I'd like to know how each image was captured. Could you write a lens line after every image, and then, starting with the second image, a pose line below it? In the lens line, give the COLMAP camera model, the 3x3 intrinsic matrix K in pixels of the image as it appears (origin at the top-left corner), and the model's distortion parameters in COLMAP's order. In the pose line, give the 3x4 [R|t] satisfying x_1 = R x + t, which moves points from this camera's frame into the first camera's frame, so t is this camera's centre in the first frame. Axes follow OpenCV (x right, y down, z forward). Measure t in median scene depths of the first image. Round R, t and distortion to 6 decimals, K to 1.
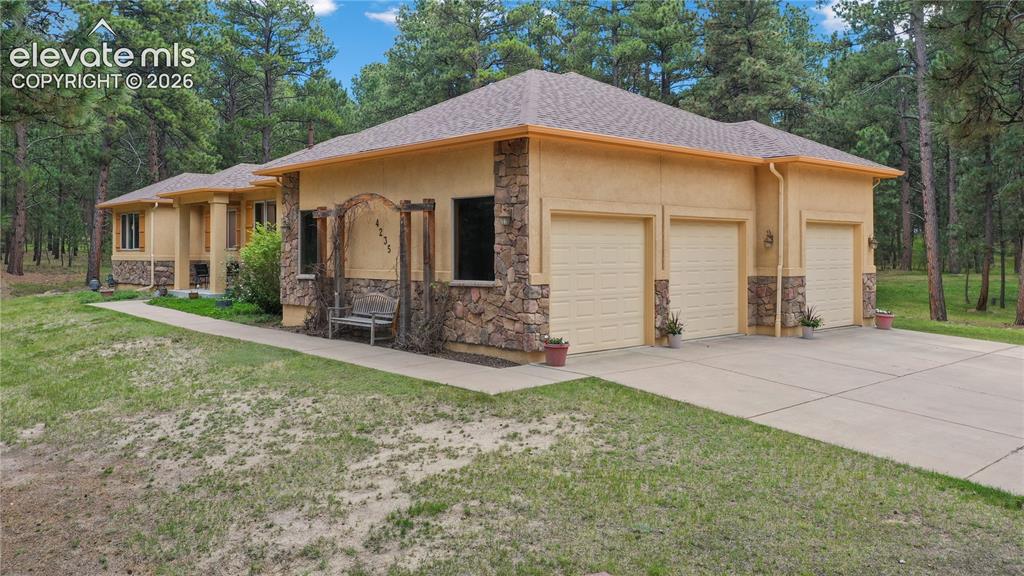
lens RADIAL K [[826.6, 0, 511.9], [0, 826.6, 237.1], [0, 0, 1]] dist [0.005428, 0.000721]
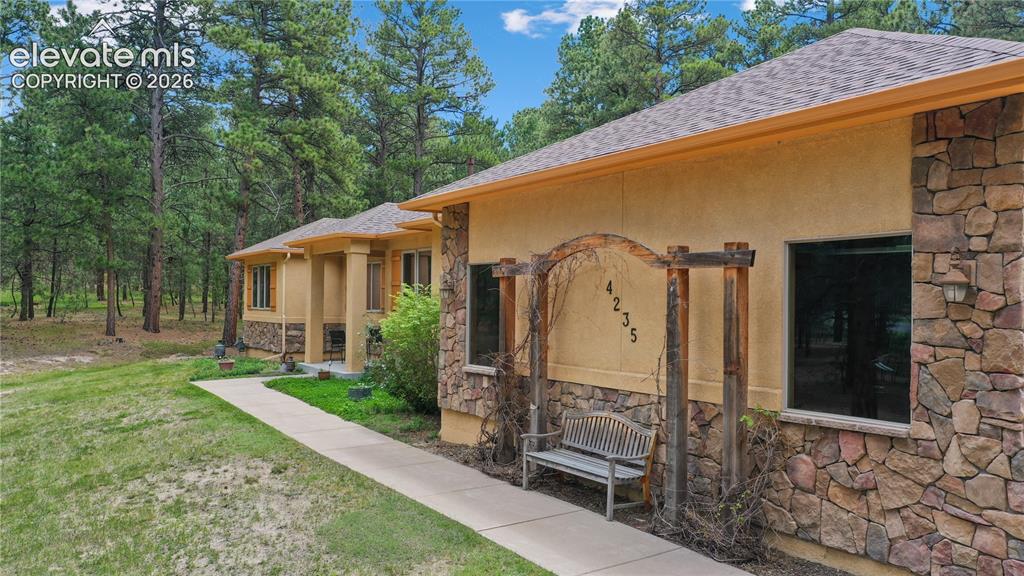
lens RADIAL K [[757.1, 0, 512.0], [0, 757.1, 288.0], [0, 0, 1]] dist [0.001678, 0.000043]
pose [[0.986767, 0.009999, -0.161835, -0.135987], [-0.009831, 0.999950, 0.001840, -0.015981], [0.161846, -0.000225, 0.986816, 0.451836]]
